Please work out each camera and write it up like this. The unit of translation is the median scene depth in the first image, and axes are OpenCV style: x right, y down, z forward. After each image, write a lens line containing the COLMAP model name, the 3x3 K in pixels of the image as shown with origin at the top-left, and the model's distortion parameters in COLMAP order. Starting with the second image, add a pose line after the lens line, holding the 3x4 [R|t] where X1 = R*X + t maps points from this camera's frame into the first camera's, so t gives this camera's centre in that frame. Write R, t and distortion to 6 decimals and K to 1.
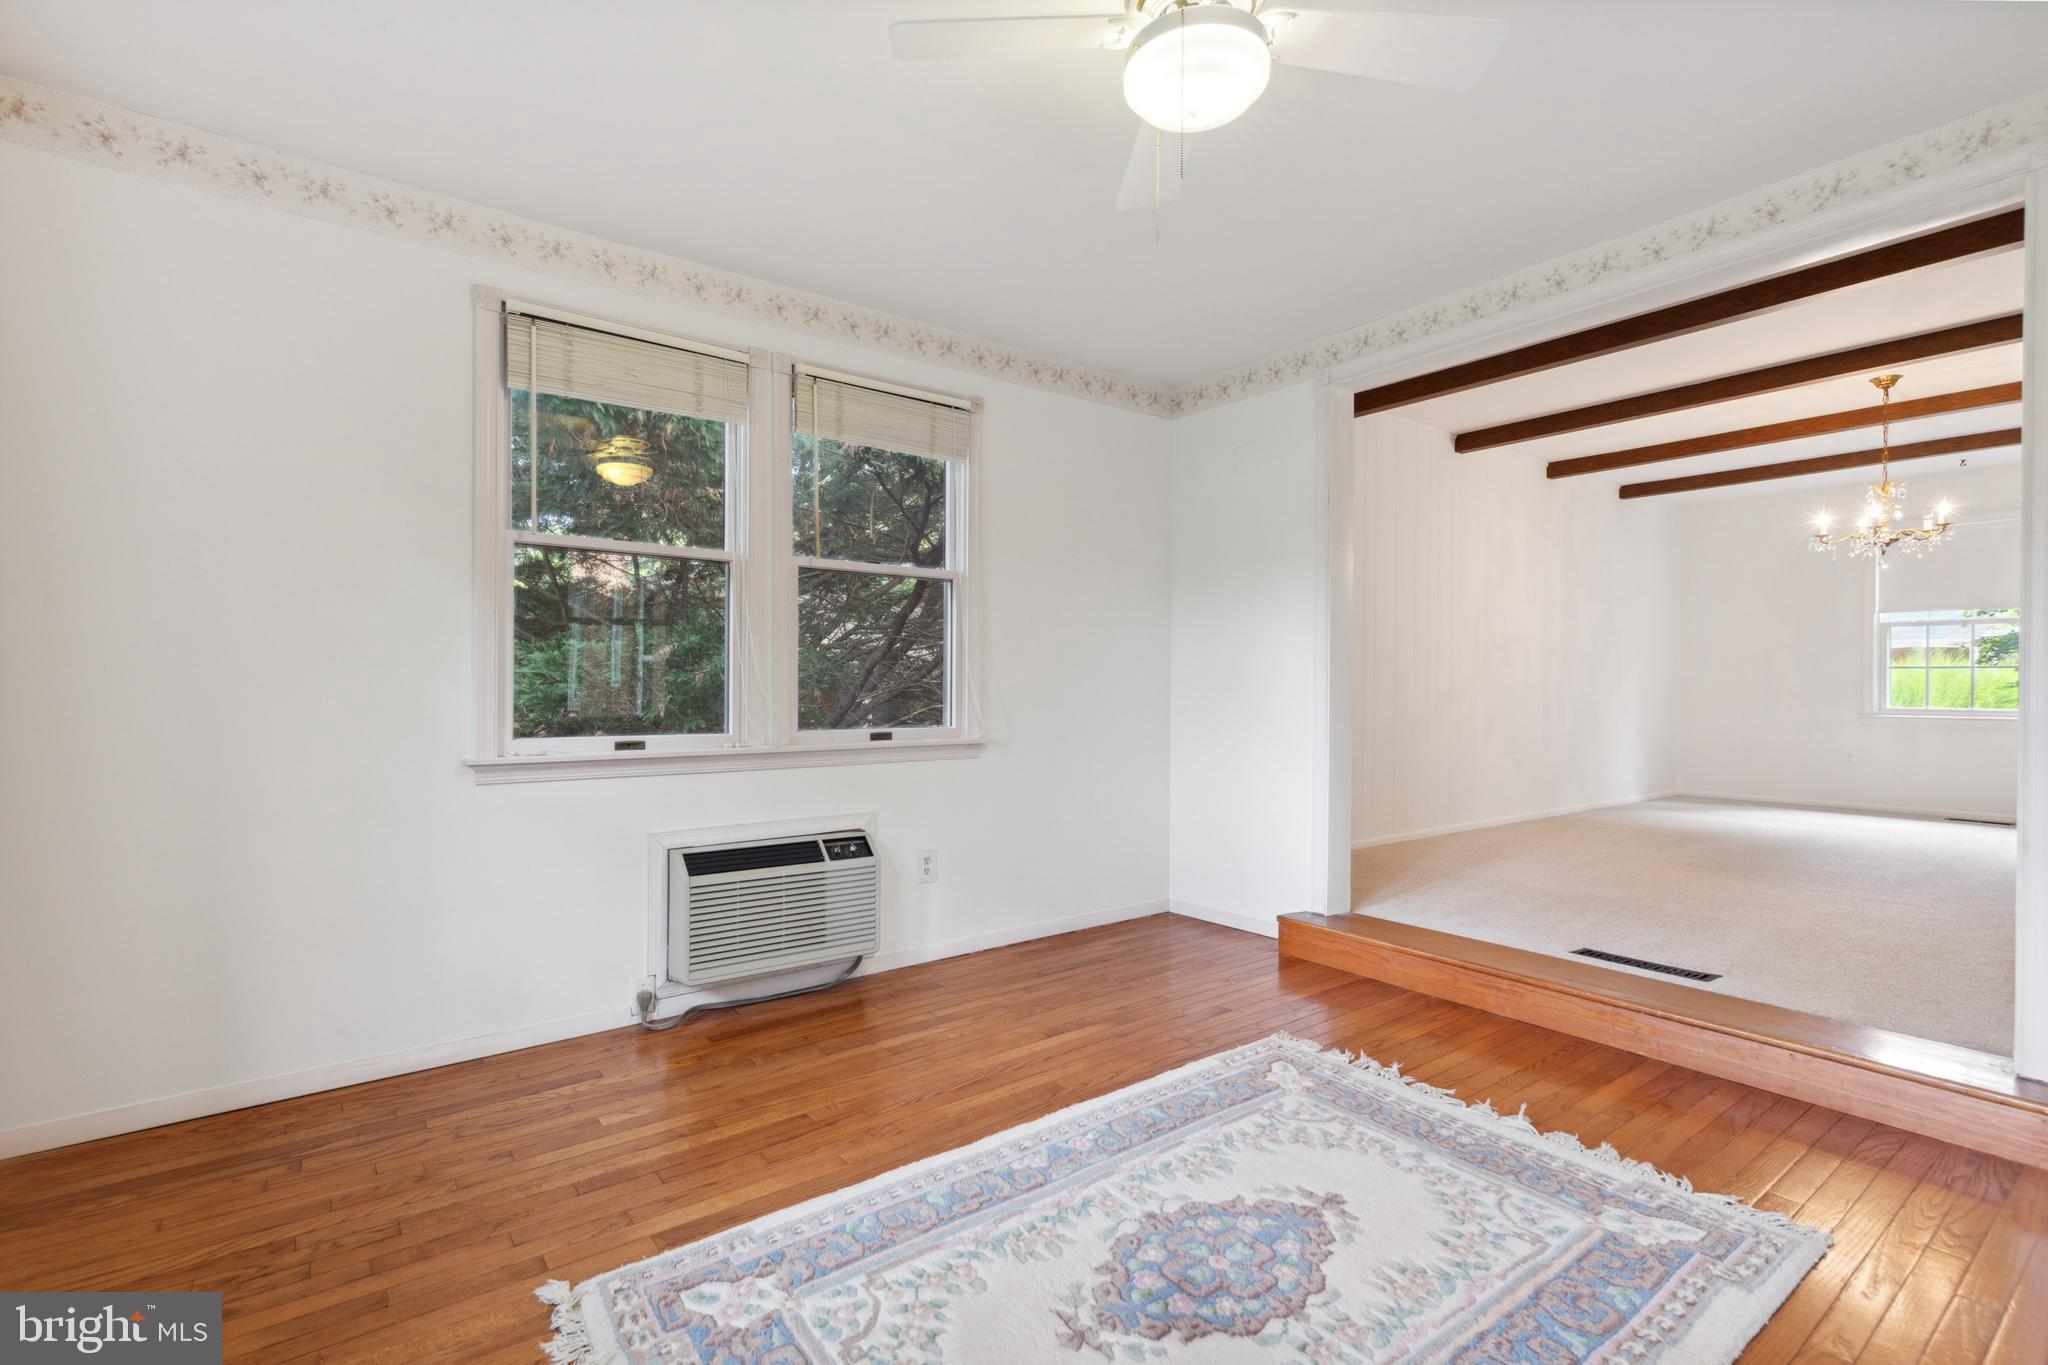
lens RADIAL K [[941.9, 0, 1032.1], [0, 941.9, 690.4], [0, 0, 1]] dist [0.014258, -0.001375]
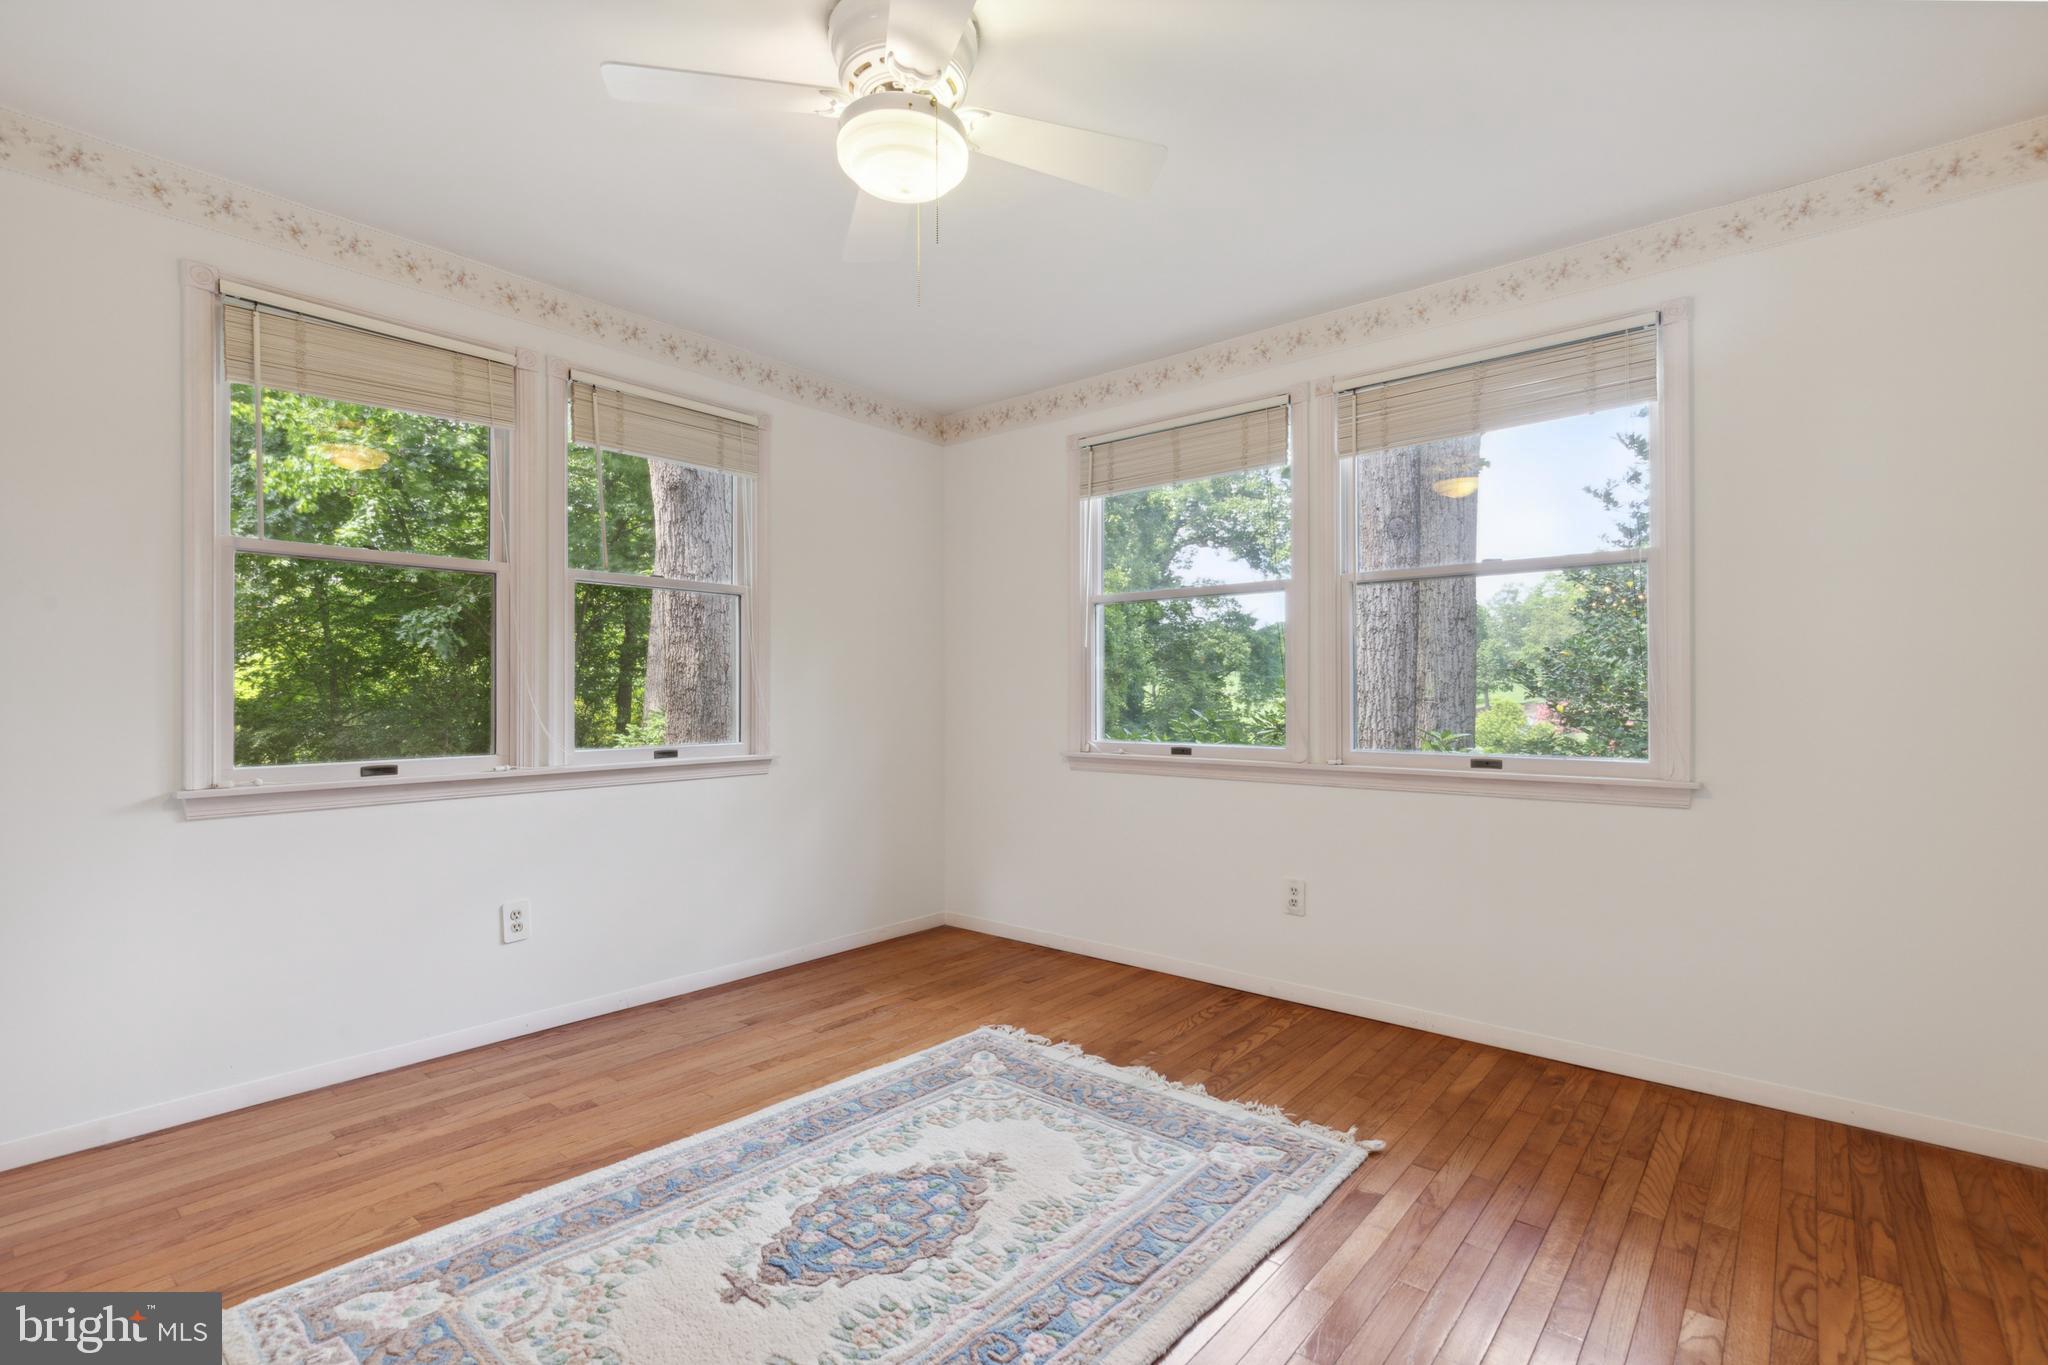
lens RADIAL K [[941.9, 0, 1016.0], [0, 941.9, 688.0], [0, 0, 1]] dist [0.014258, -0.001375]
pose [[-0.978545, -0.002957, -0.206010, 0.203317], [-0.002693, 0.999995, -0.001562, -0.018252], [0.206014, -0.000974, -0.978549, 1.583330]]
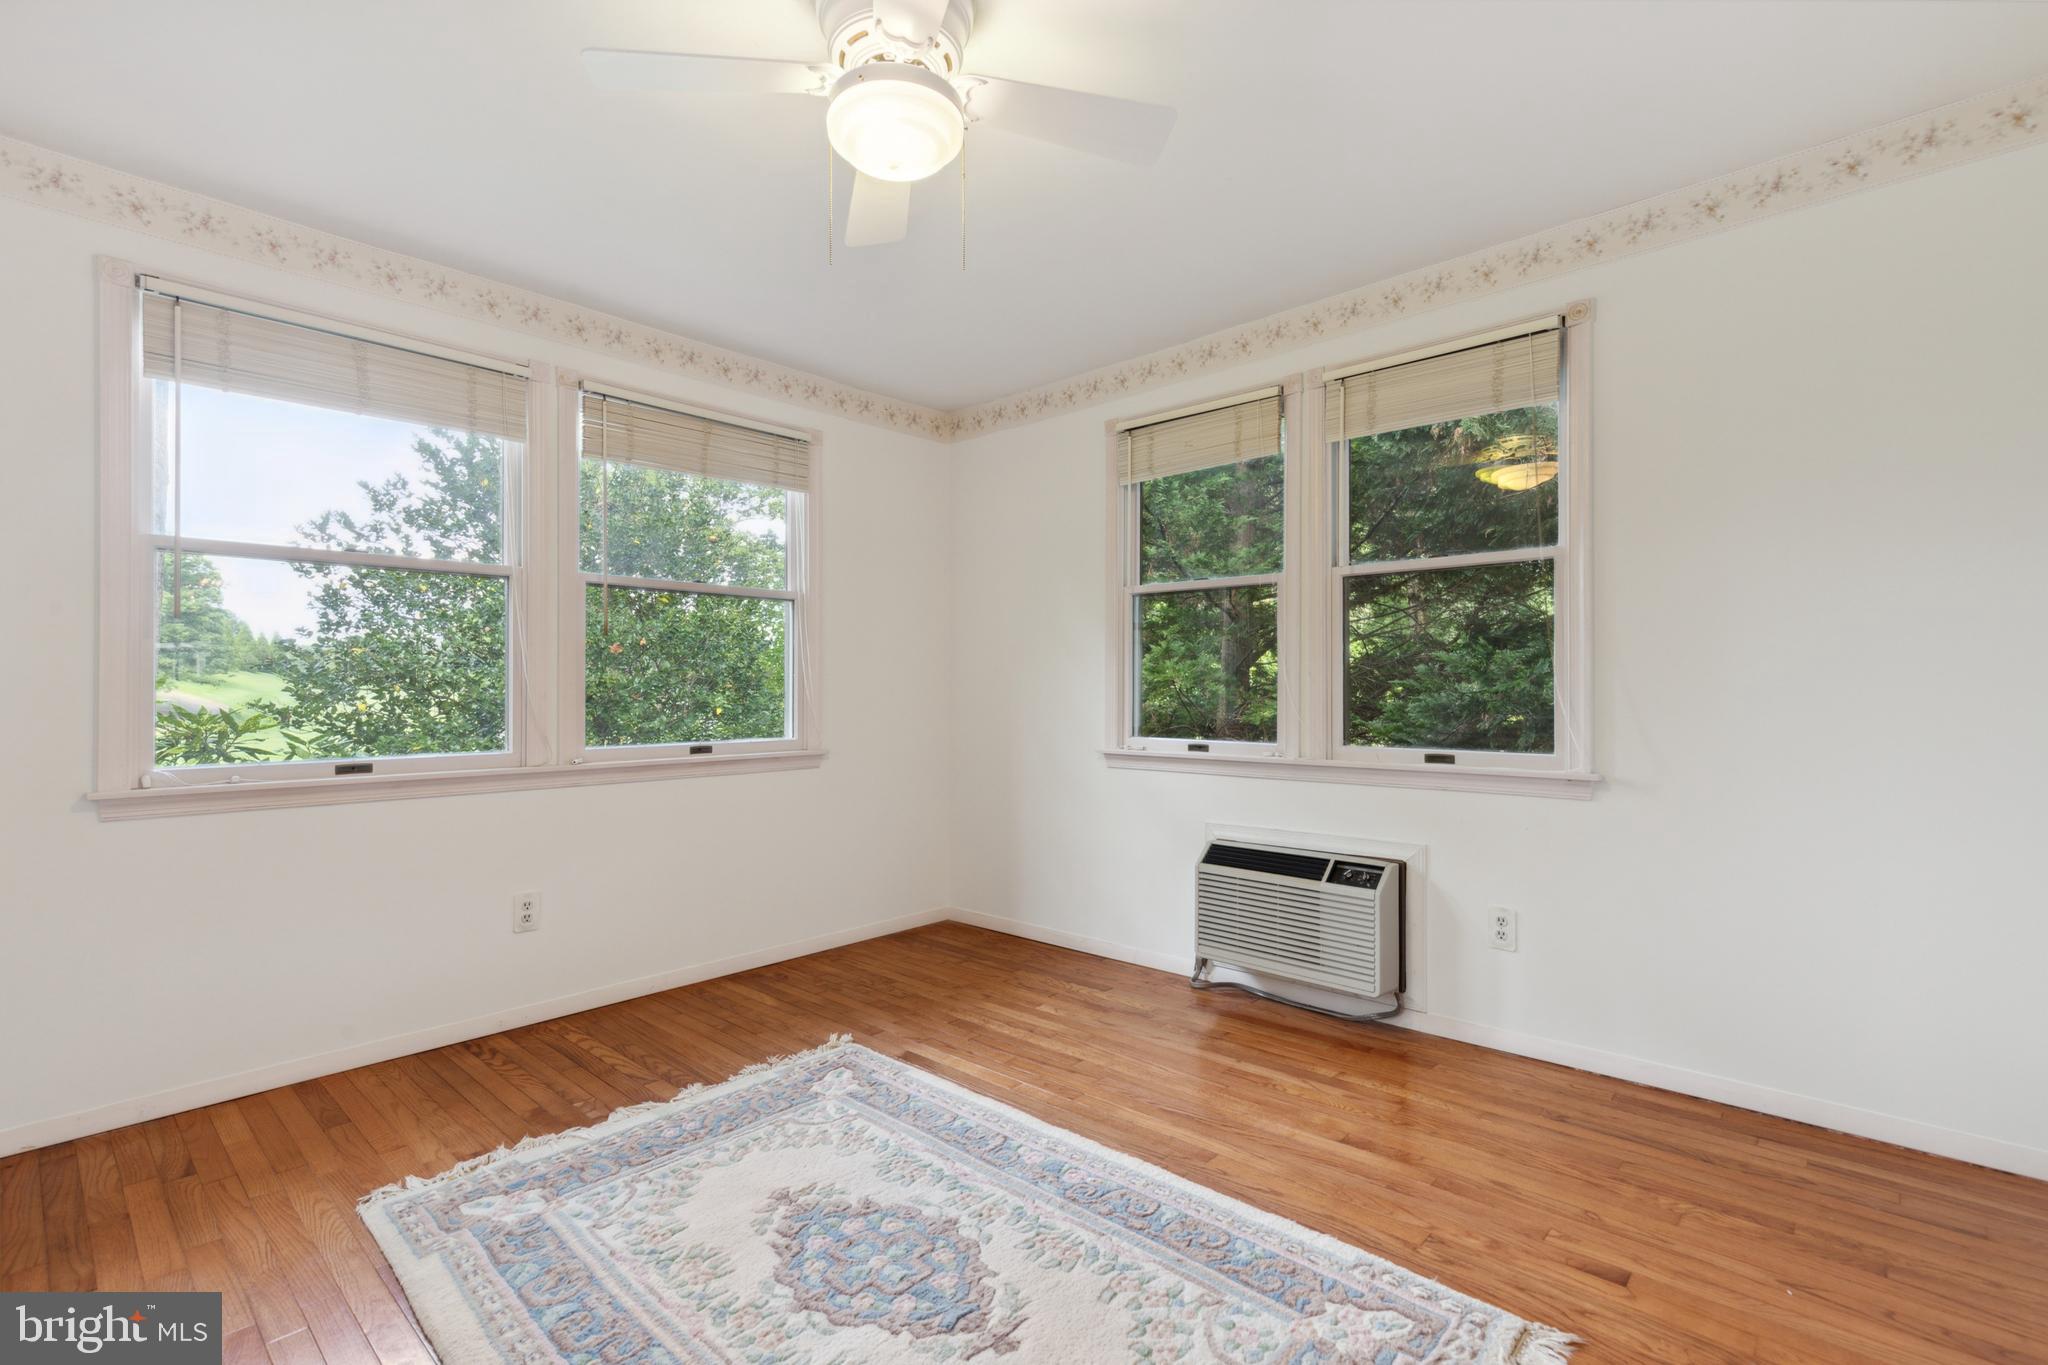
lens RADIAL K [[941.9, 0, 1024.7], [0, 941.9, 687.2], [0, 0, 1]] dist [0.014258, -0.001375]
pose [[0.170813, -0.006312, -0.985283, 0.928372], [-0.003193, 0.999971, -0.006960, -0.013405], [0.985298, 0.004335, 0.170788, 0.726181]]
